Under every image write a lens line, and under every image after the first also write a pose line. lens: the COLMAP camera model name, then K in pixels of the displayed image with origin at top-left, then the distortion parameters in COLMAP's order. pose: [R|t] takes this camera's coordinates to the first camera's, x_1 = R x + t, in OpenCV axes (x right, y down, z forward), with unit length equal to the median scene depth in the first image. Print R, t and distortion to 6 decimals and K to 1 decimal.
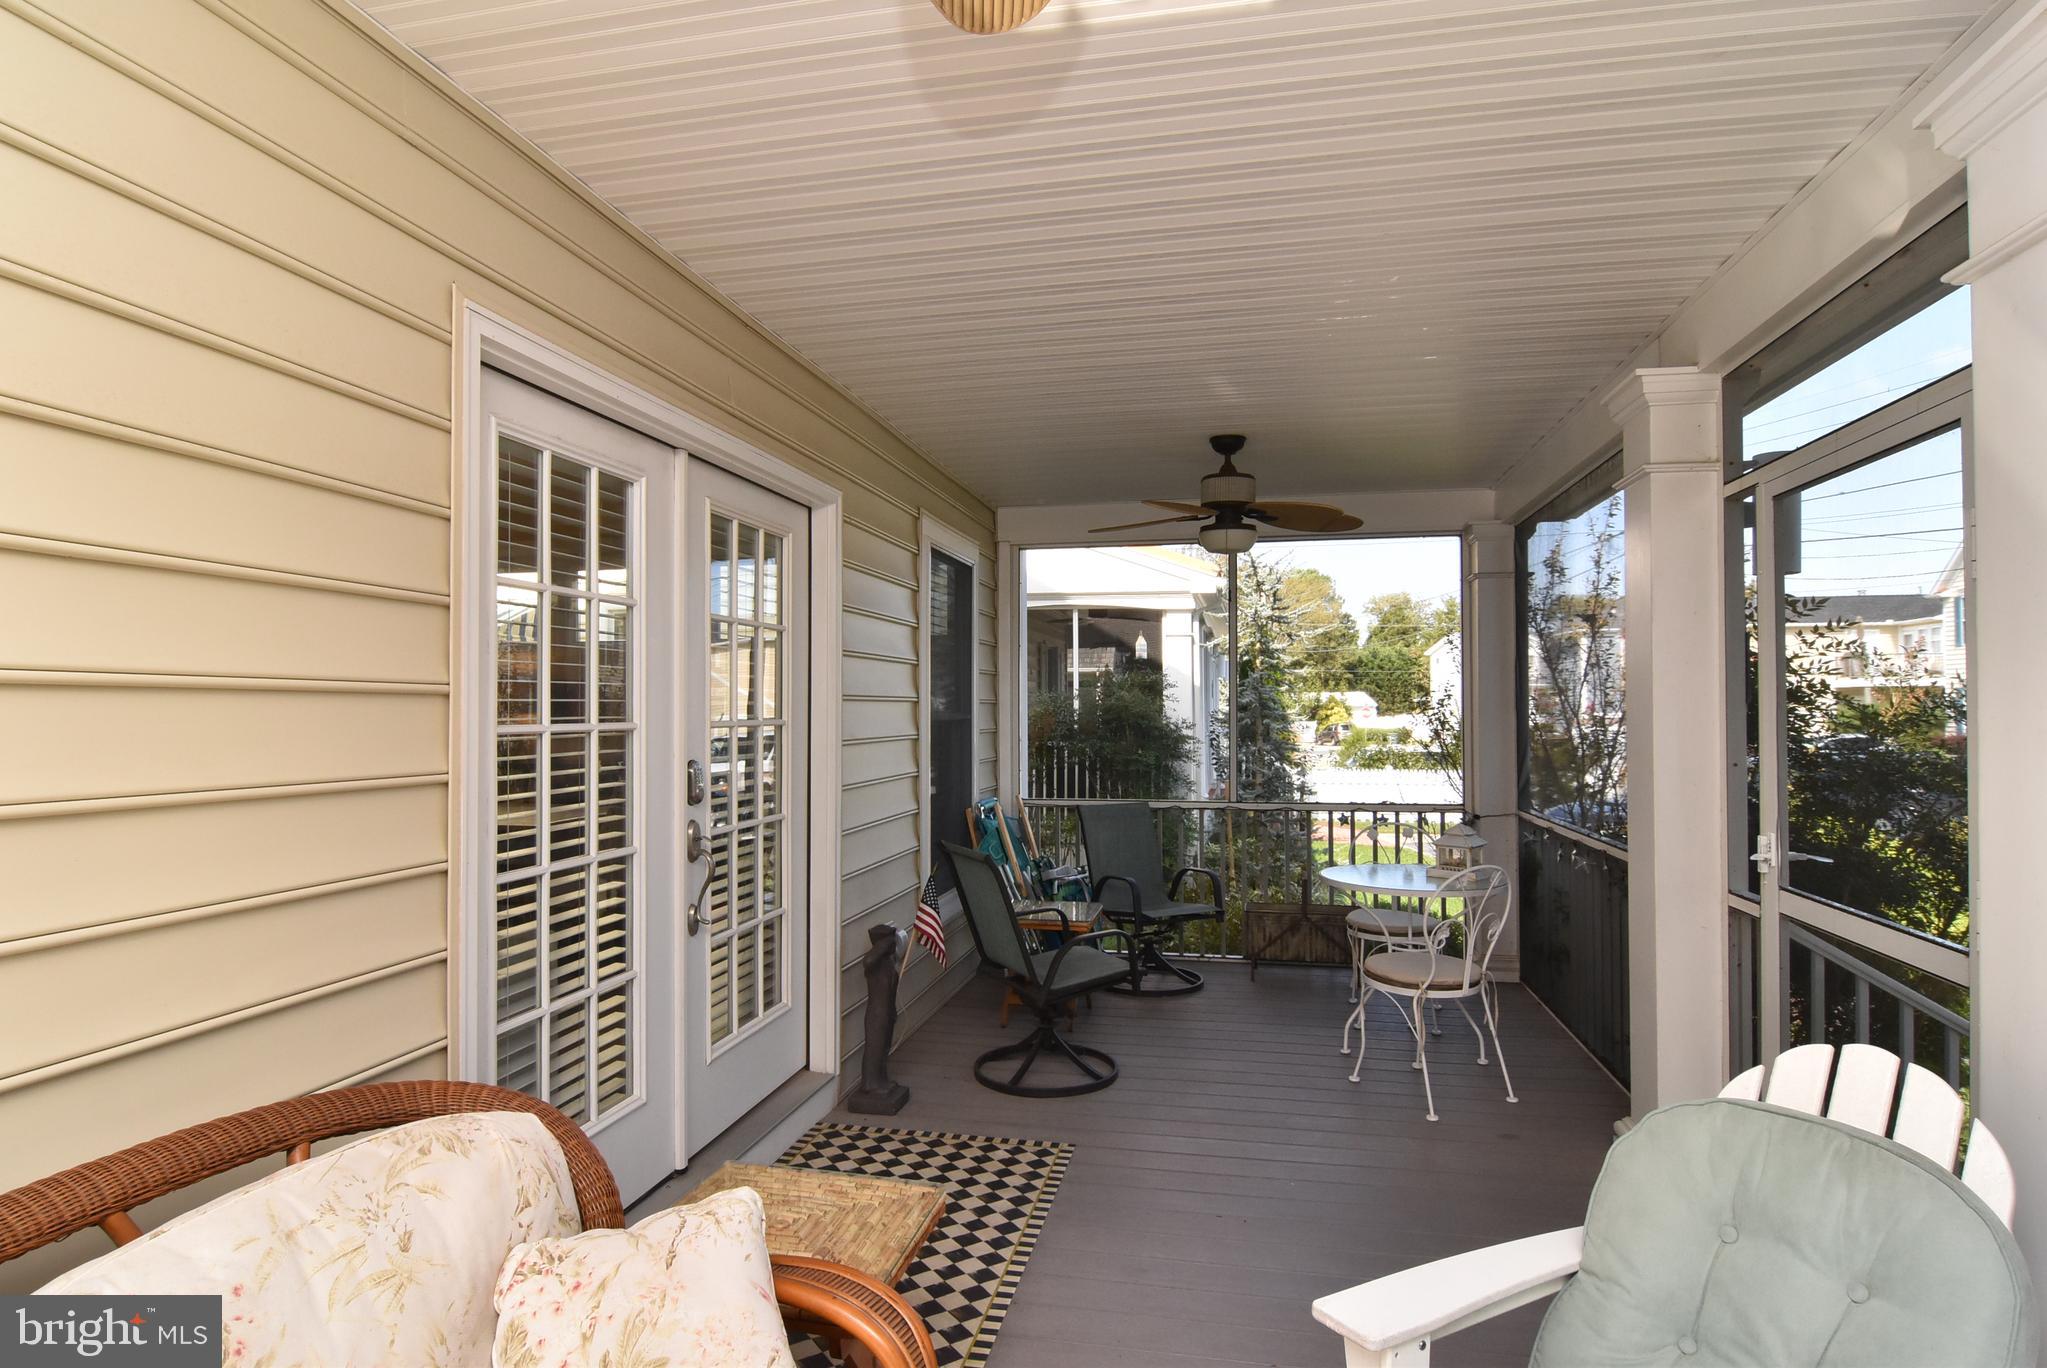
lens RADIAL K [[1098.8, 0, 1023.6], [0, 1098.8, 689.5], [0, 0, 1]] dist [-0.017054, -0.005907]
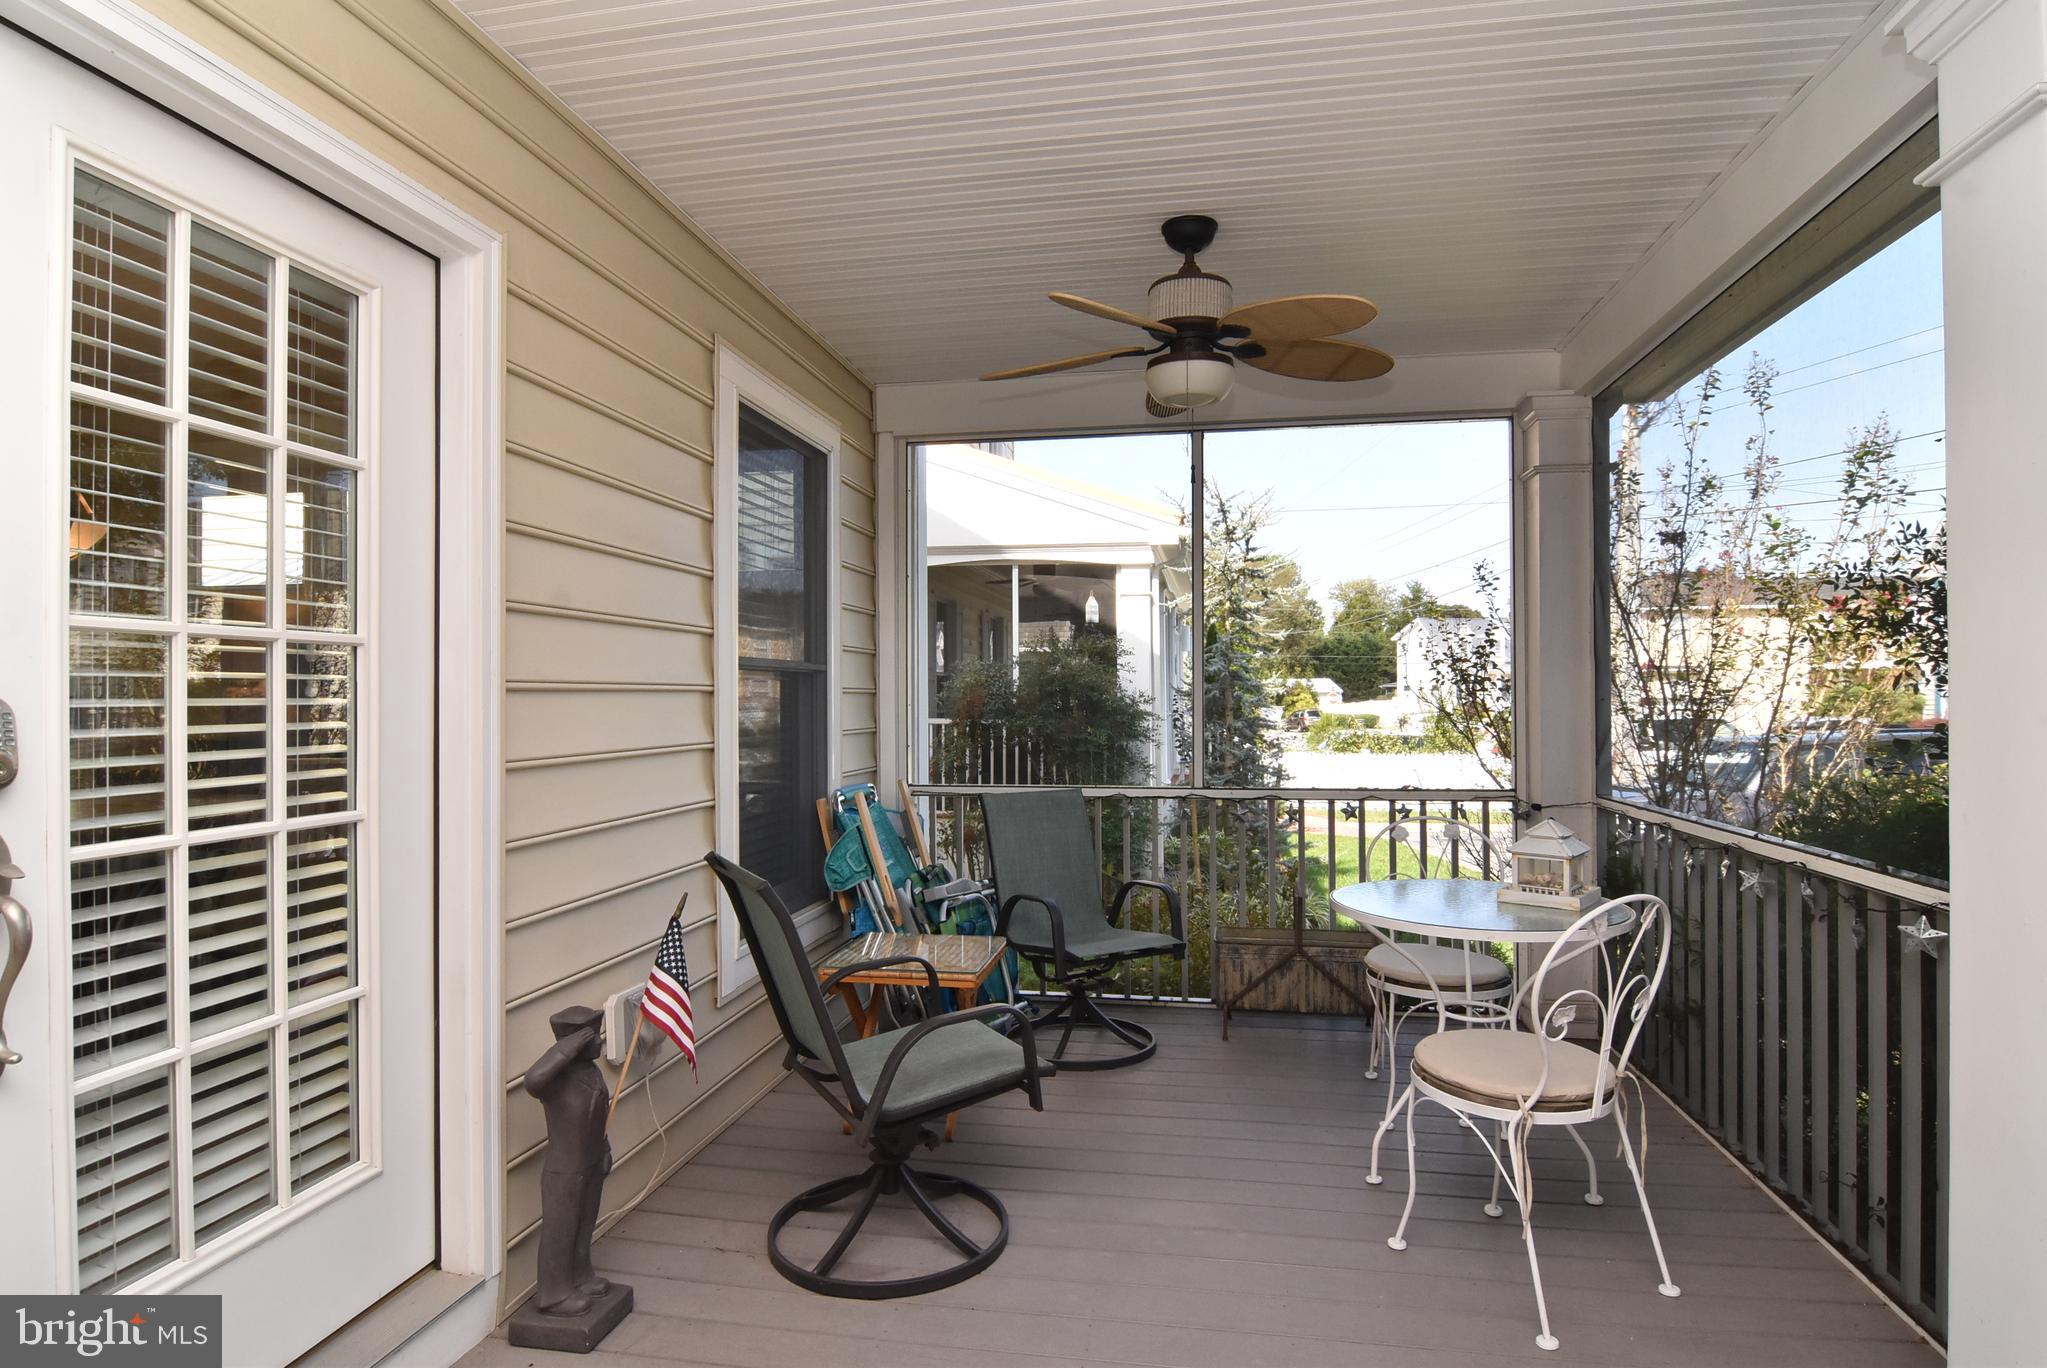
lens RADIAL K [[1098.8, 0, 1027.1], [0, 1098.8, 688.7], [0, 0, 1]] dist [-0.017054, -0.005907]
pose [[0.999449, -0.001952, 0.033134, 0.053596], [0.001625, 0.999950, 0.009889, 0.029473], [-0.033152, -0.009829, 0.999402, 0.277804]]
